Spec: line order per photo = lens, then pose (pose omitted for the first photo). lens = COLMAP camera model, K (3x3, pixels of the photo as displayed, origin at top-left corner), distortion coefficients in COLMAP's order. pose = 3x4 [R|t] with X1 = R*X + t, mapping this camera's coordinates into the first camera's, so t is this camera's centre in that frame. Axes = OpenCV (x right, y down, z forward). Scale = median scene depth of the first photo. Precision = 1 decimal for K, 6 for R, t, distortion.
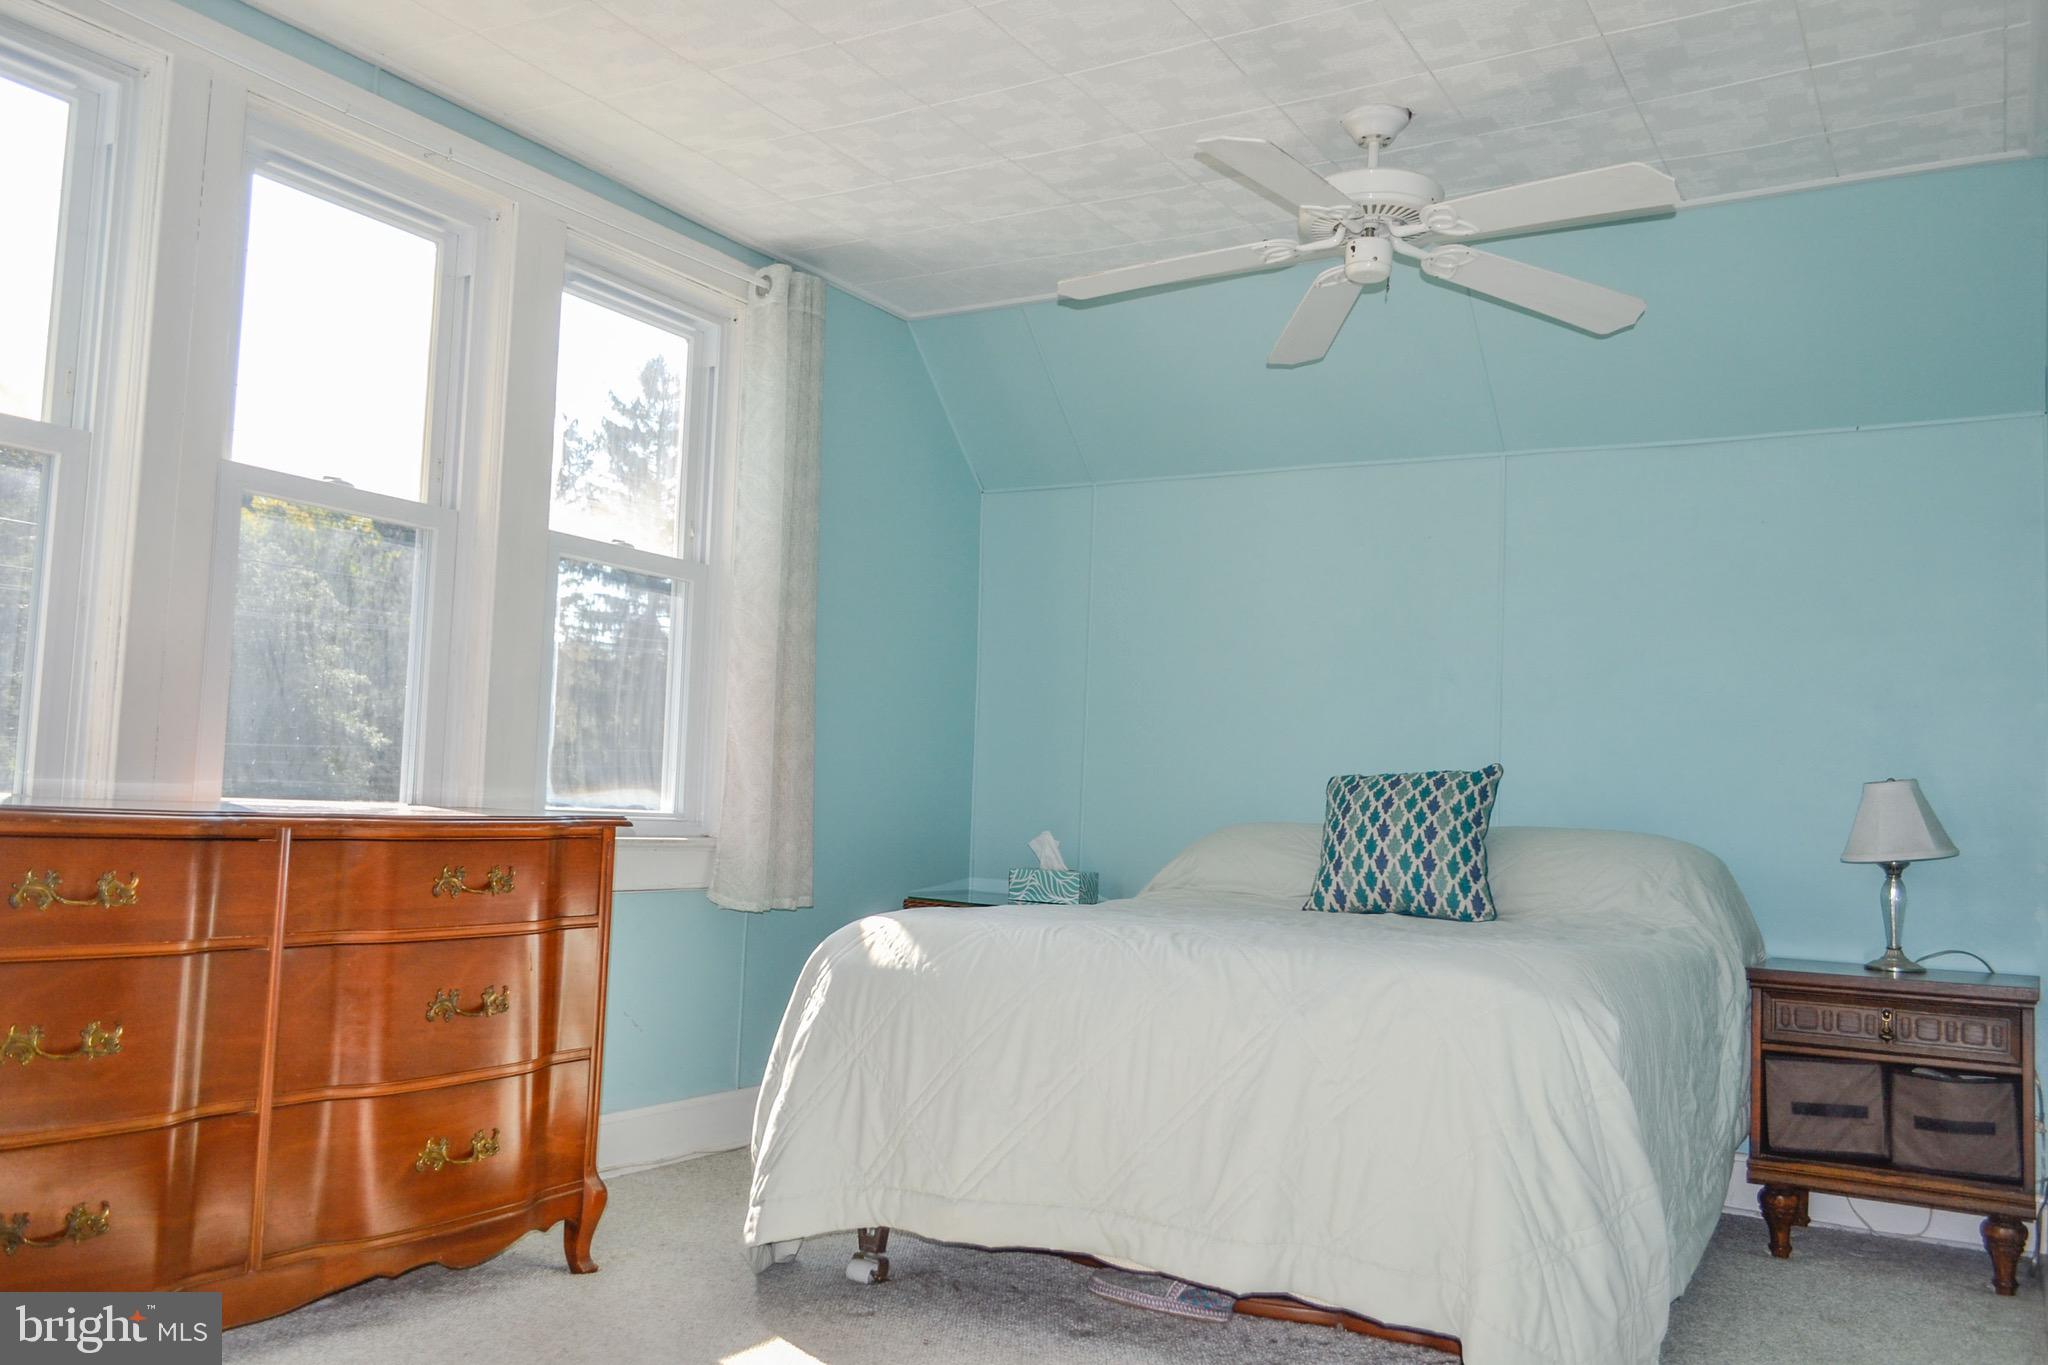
lens RADIAL K [[1619.0, 0, 1003.5], [0, 1619.0, 682.8], [0, 0, 1]] dist [-0.013097, 0.006899]
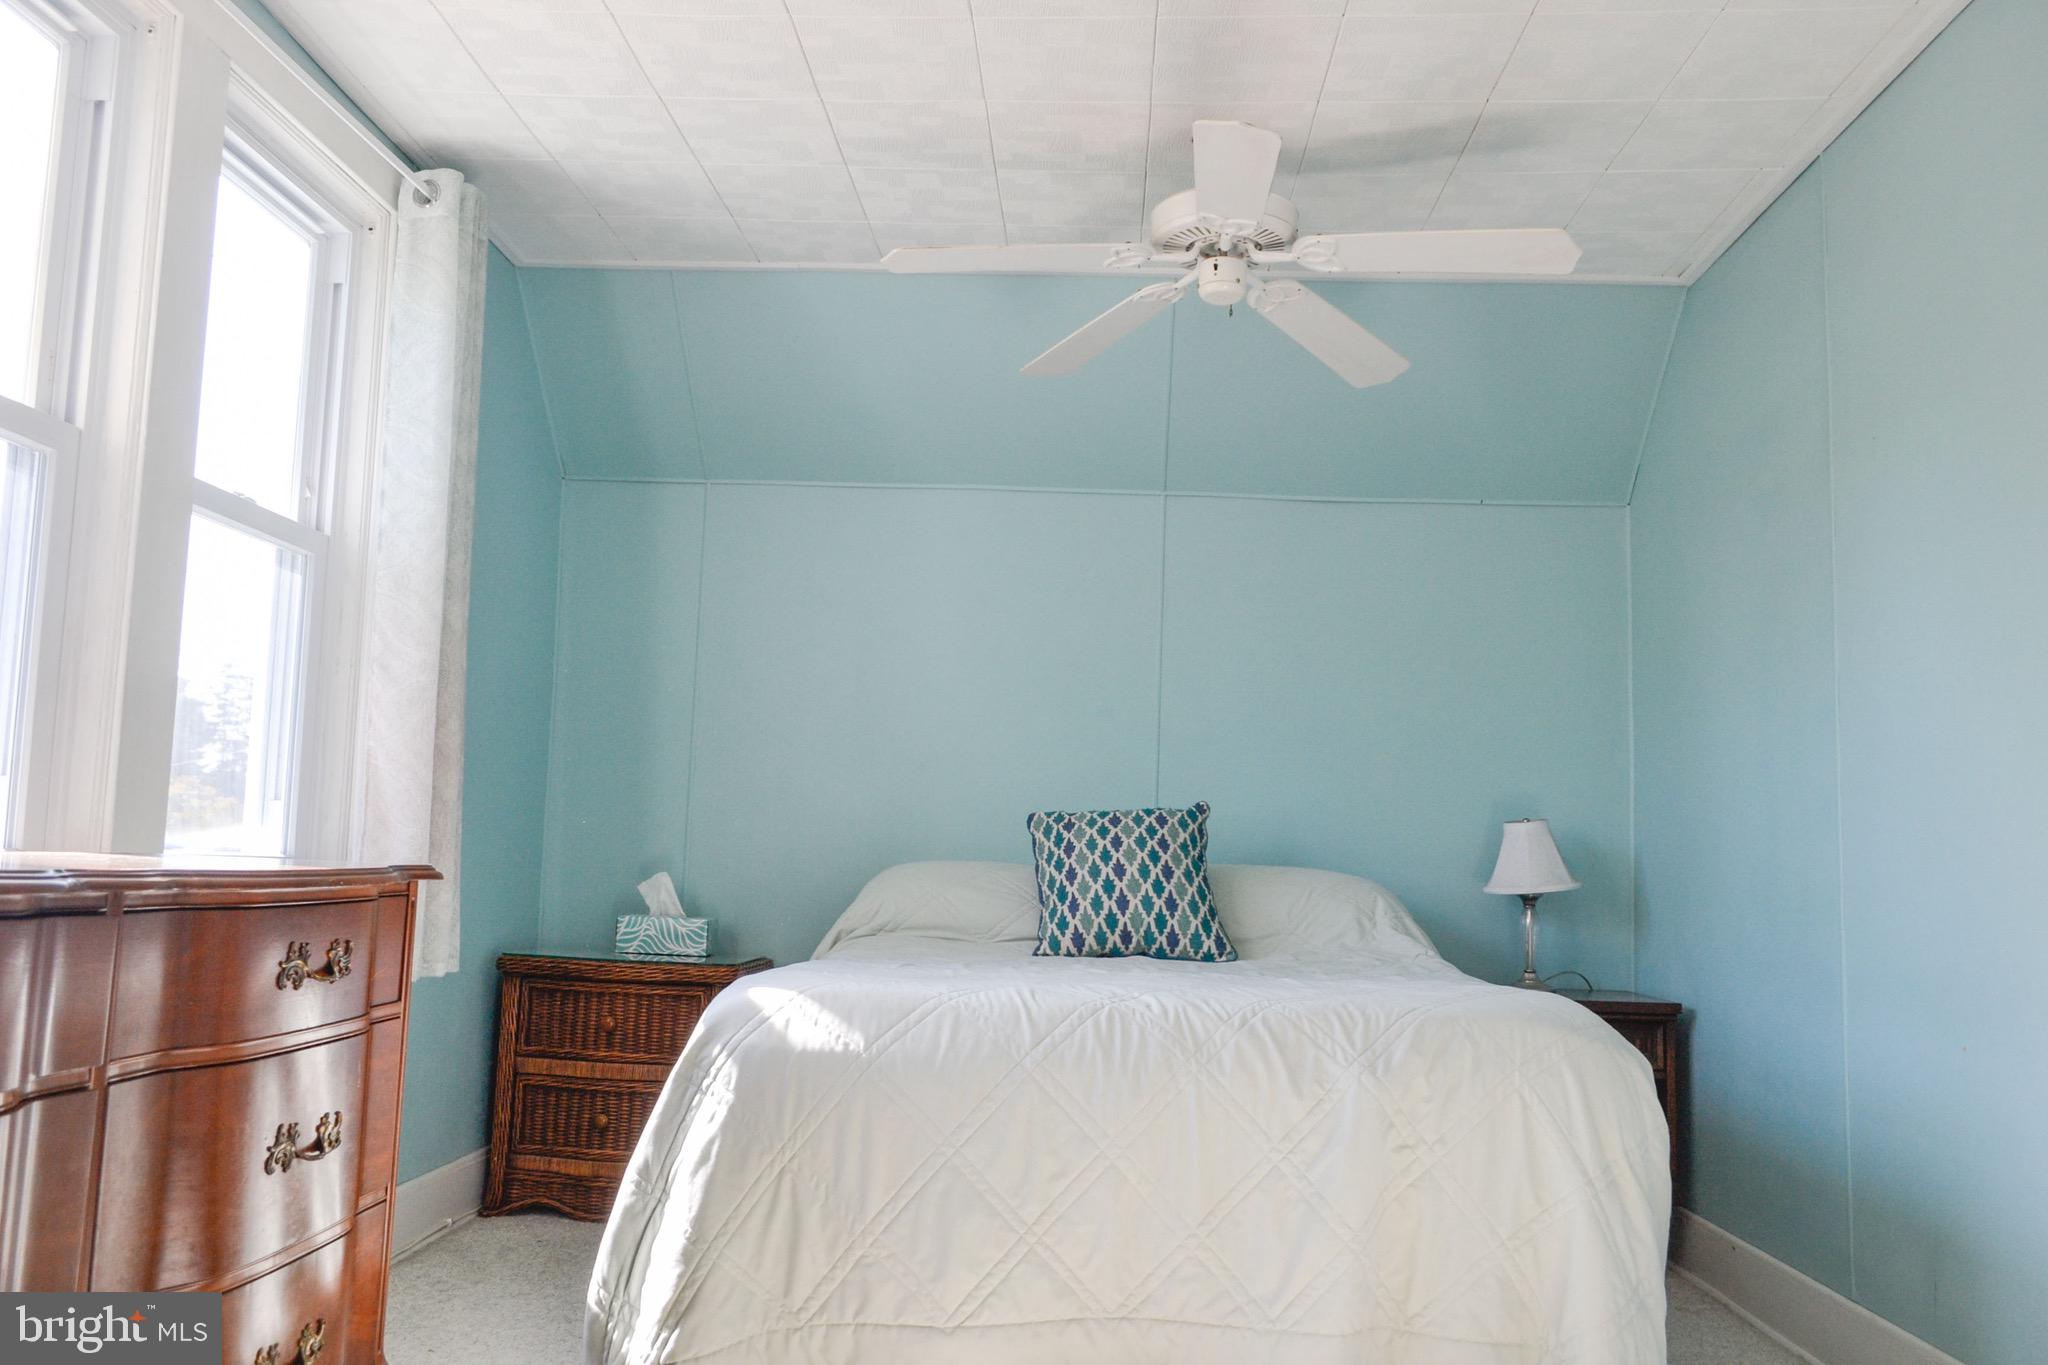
lens RADIAL K [[1619.0, 0, 1023.2], [0, 1619.0, 681.6], [0, 0, 1]] dist [-0.013097, 0.006899]
pose [[0.881444, 0.044136, 0.470221, -0.278653], [-0.035515, 0.998999, -0.027196, 0.007362], [-0.470951, 0.007272, 0.882129, 0.175794]]
